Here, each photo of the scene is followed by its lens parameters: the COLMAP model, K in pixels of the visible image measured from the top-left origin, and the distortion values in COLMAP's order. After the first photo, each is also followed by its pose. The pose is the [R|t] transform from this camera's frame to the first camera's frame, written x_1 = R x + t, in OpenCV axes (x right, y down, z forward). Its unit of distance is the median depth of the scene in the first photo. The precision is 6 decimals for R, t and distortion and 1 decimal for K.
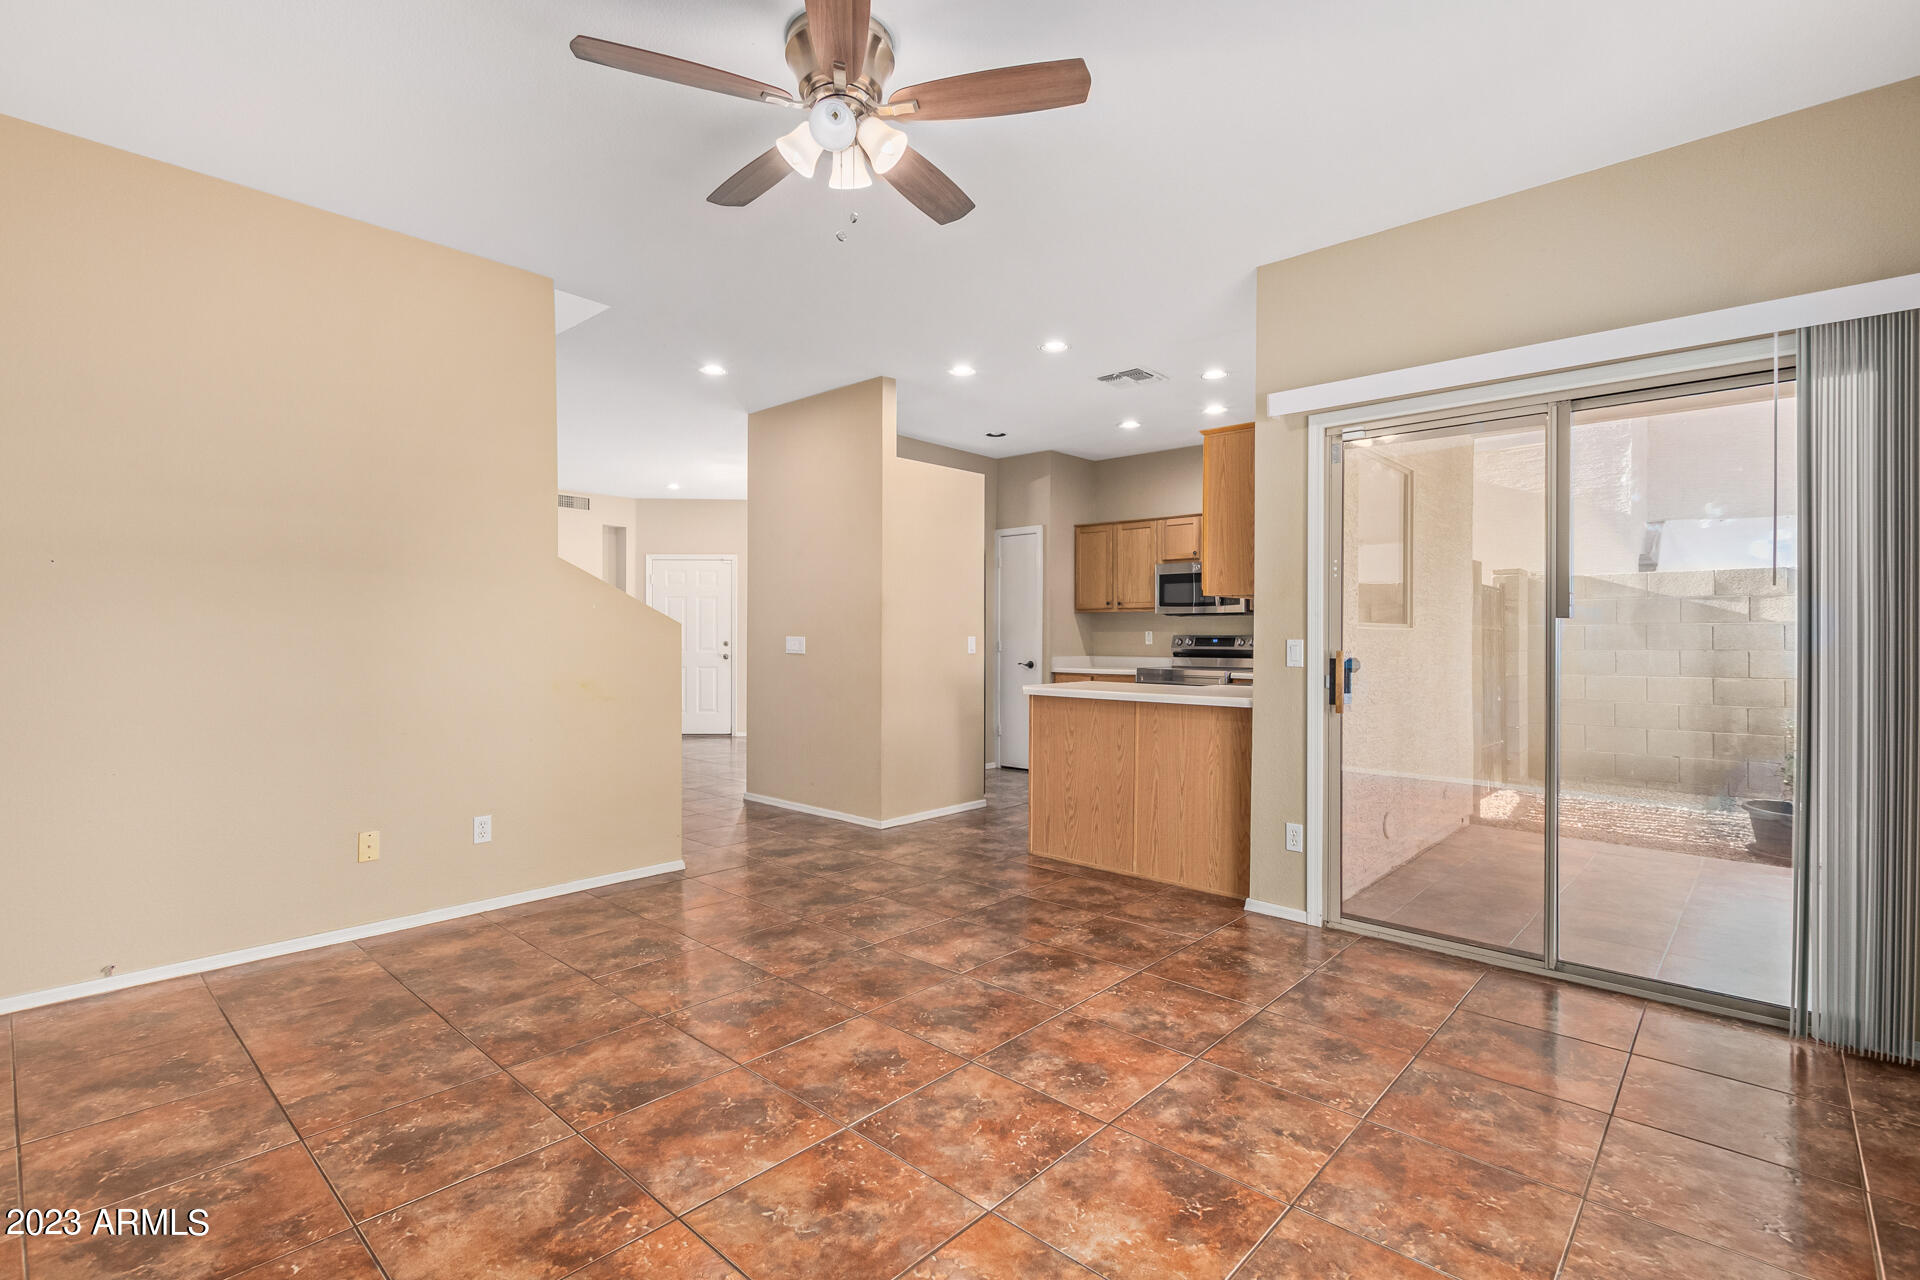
lens RADIAL K [[884.0, 0, 964.7], [0, 884.0, 648.0], [0, 0, 1]] dist [0.011249, -0.005963]
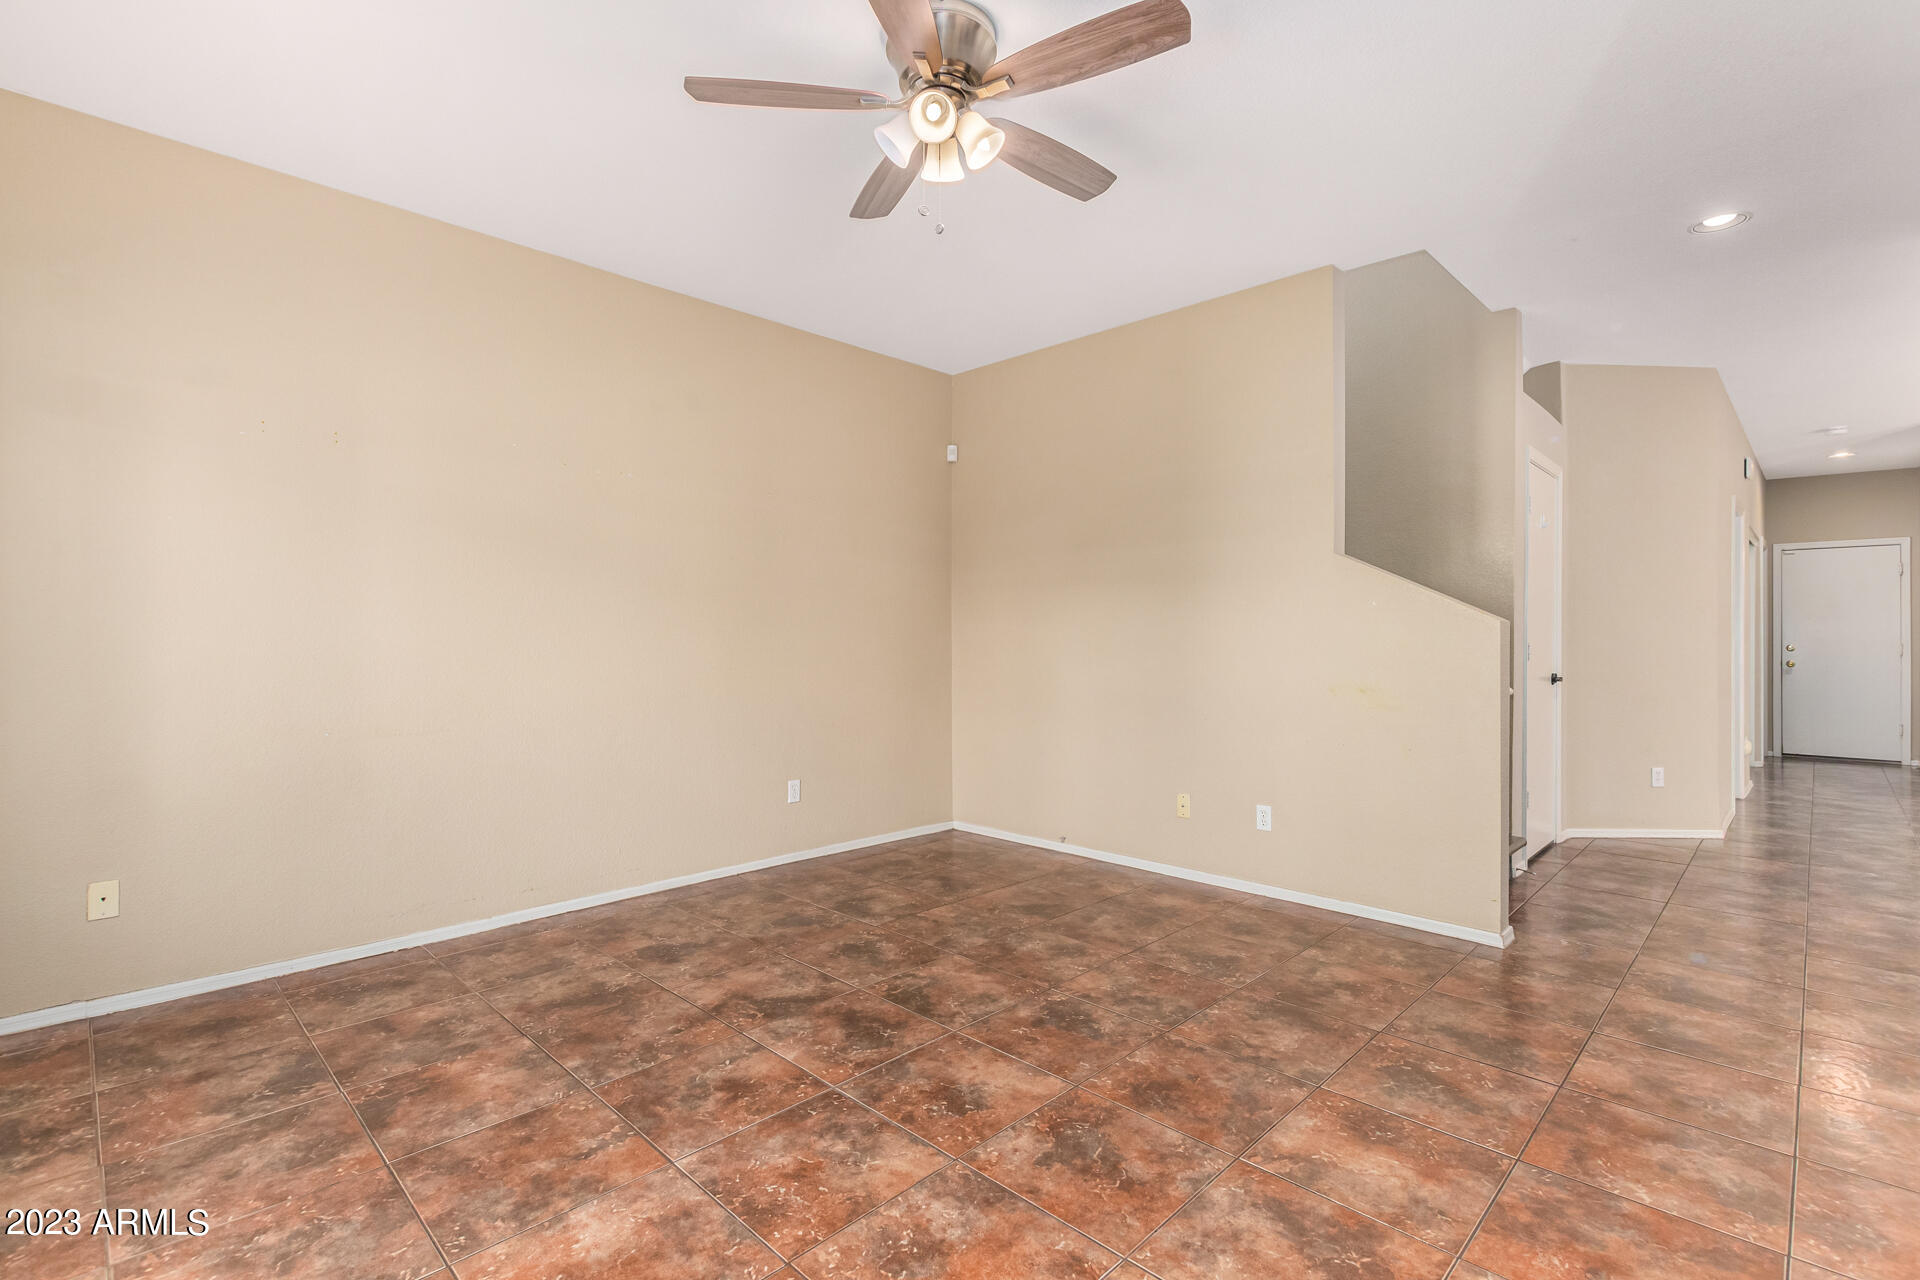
lens RADIAL K [[884.0, 0, 956.3], [0, 884.0, 631.2], [0, 0, 1]] dist [0.011249, -0.005963]
pose [[-0.040837, -0.008543, -0.999129, 0.671622], [-0.015927, 0.999842, -0.007898, -0.006013], [0.999039, 0.015590, -0.040966, 0.842392]]
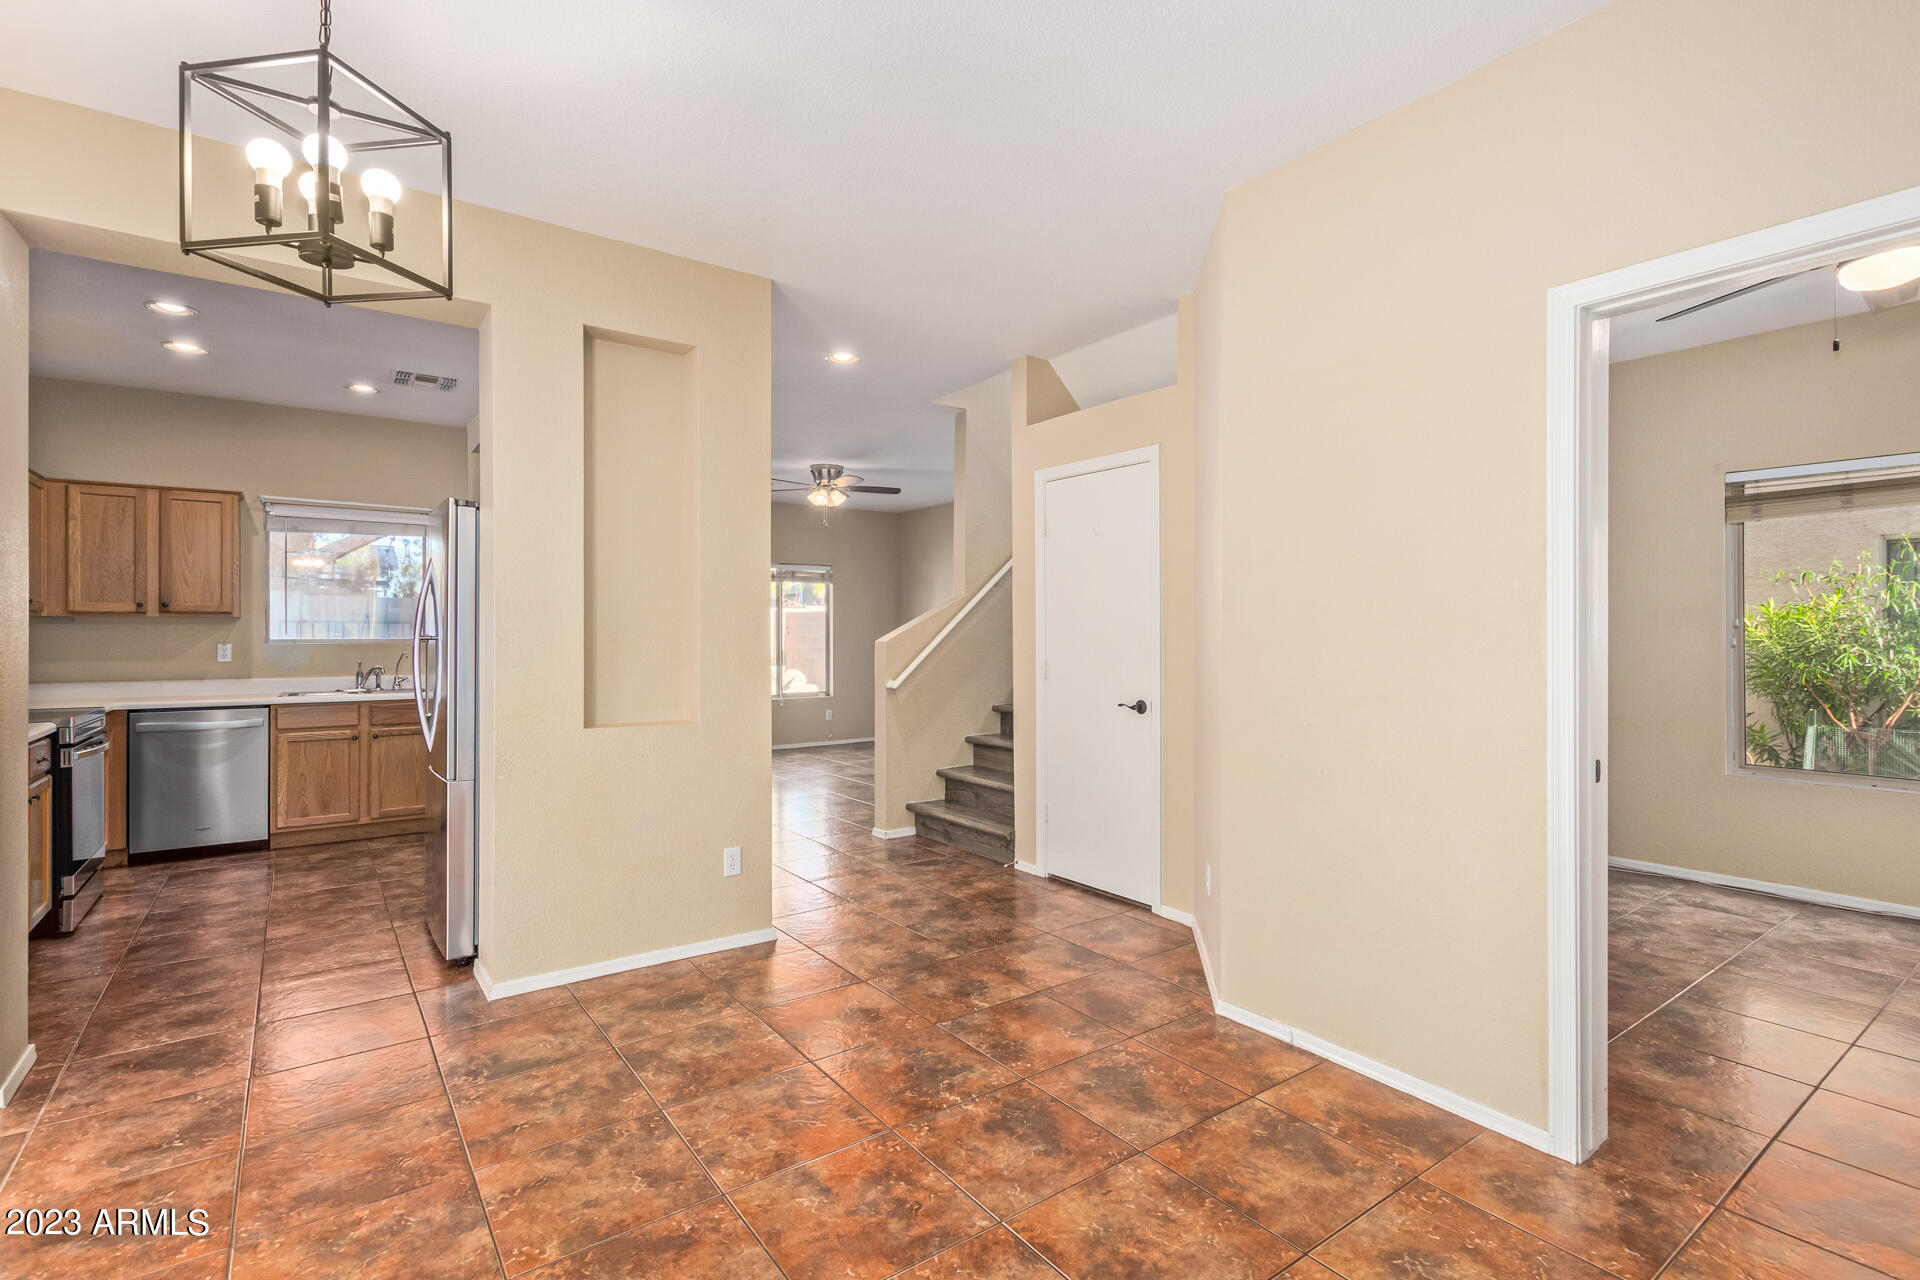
lens RADIAL K [[884.0, 0, 956.1], [0, 884.0, 634.3], [0, 0, 1]] dist [0.011249, -0.005963]
pose [[-0.978848, -0.001083, 0.204587, -1.037533], [0.001464, 0.999923, 0.012301, -0.077648], [-0.204584, 0.012341, -0.978771, 3.293900]]
